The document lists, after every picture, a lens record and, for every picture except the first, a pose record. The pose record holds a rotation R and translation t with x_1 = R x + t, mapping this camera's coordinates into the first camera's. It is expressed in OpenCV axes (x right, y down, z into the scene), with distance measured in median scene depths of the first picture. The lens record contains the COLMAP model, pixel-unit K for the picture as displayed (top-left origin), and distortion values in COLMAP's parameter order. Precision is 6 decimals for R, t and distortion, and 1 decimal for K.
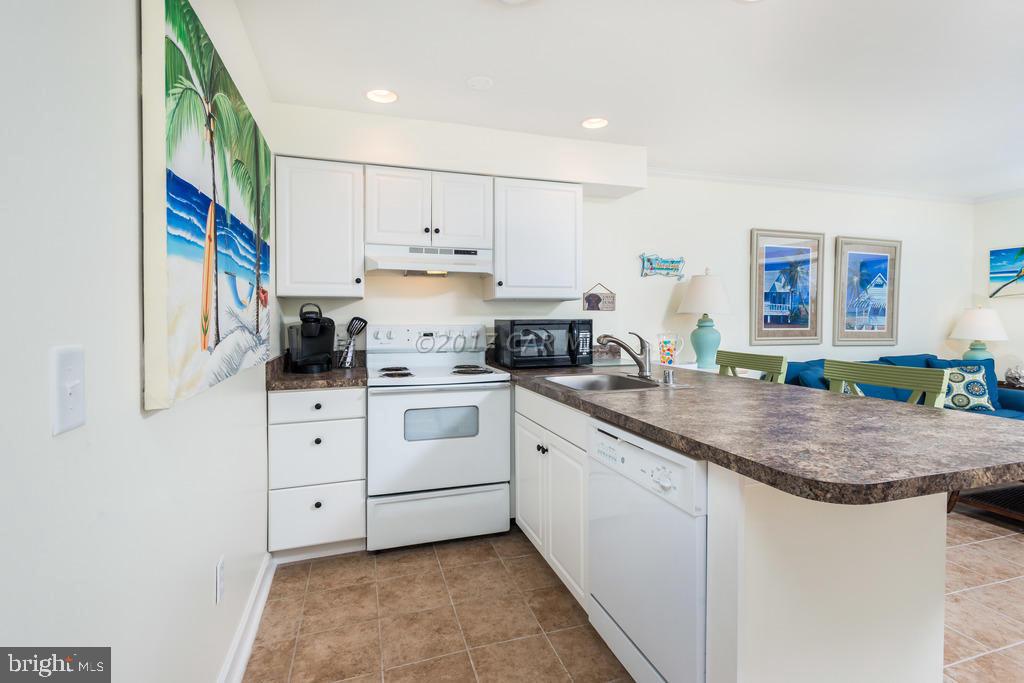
lens RADIAL K [[490.1, 0, 496.4], [0, 490.1, 338.0], [0, 0, 1]] dist [0.008649, -0.005427]
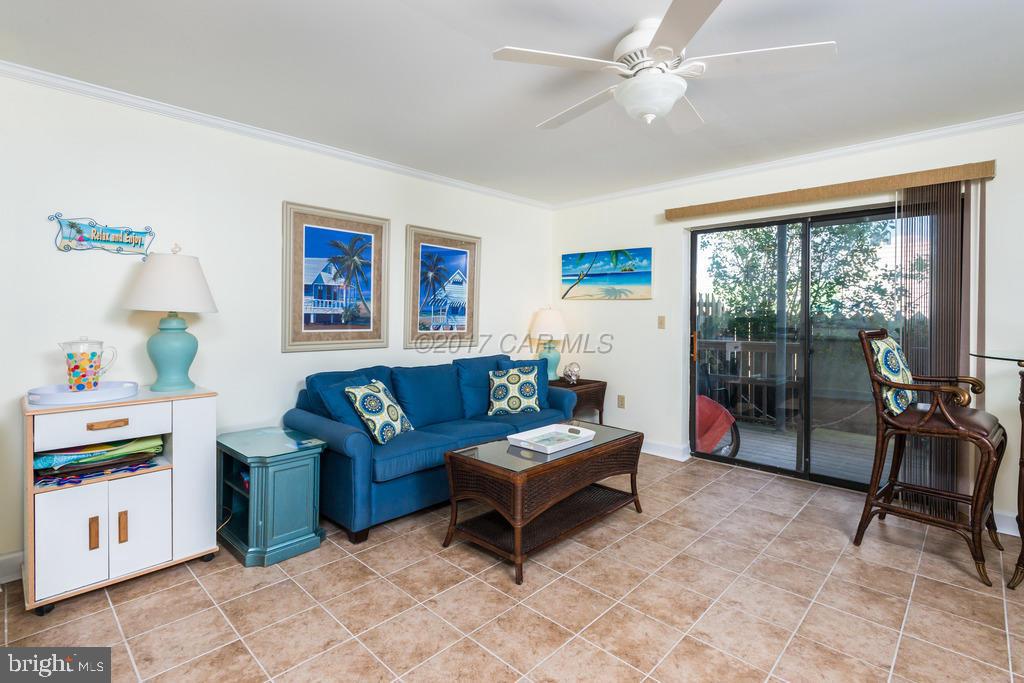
lens RADIAL K [[490.1, 0, 536.5], [0, 490.1, 323.2], [0, 0, 1]] dist [0.008649, -0.005427]
pose [[0.858240, -0.001344, 0.513246, 0.457677], [0.013326, 0.999718, -0.019665, -0.010386], [-0.513075, 0.023717, 0.858016, 0.135004]]
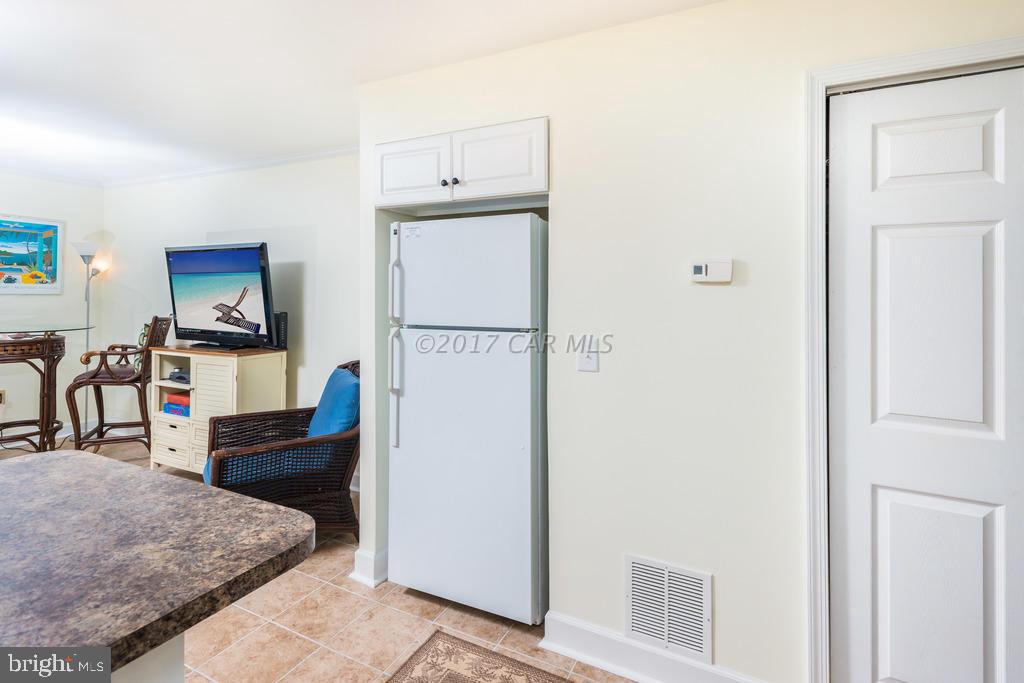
lens RADIAL K [[499.2, 0, 512.0], [0, 499.2, 291.5], [0, 0, 1]] dist [-0.001455, 0.000534]
pose [[-0.738241, -0.003309, 0.674529, -0.079338], [0.017911, 0.999539, 0.024507, -0.050456], [-0.674299, 0.030173, -0.737841, 0.329286]]
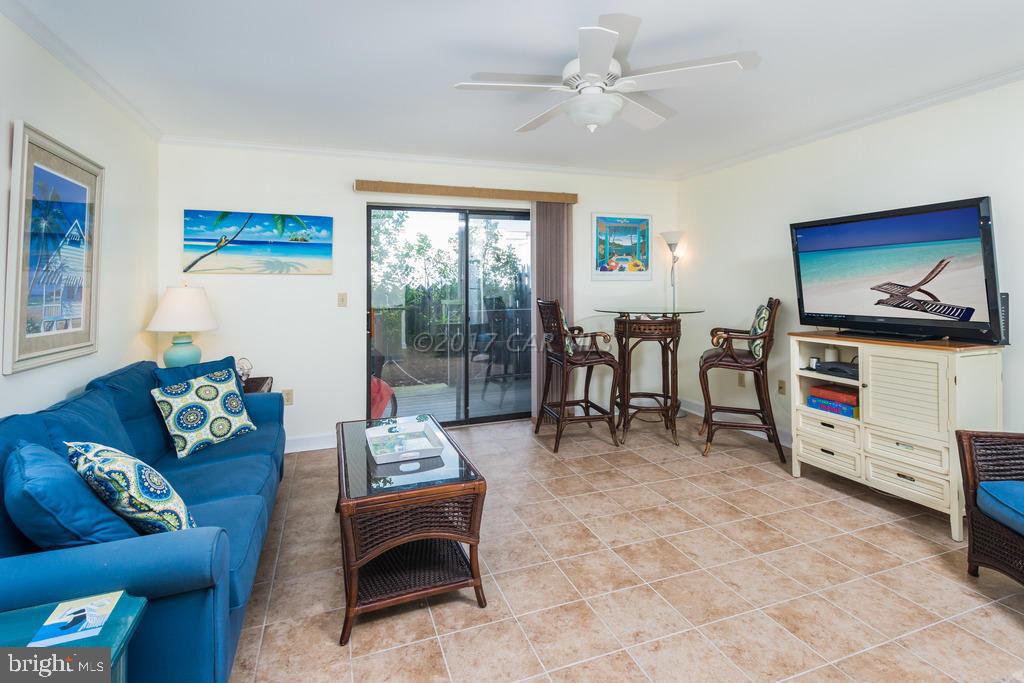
lens RADIAL K [[490.1, 0, 521.0], [0, 490.1, 286.8], [0, 0, 1]] dist [0.008649, -0.005427]
pose [[-0.072779, -0.000292, 0.997348, 0.242878], [0.051263, 0.998677, 0.004033, -0.040383], [-0.996030, 0.051421, -0.072668, 0.607730]]
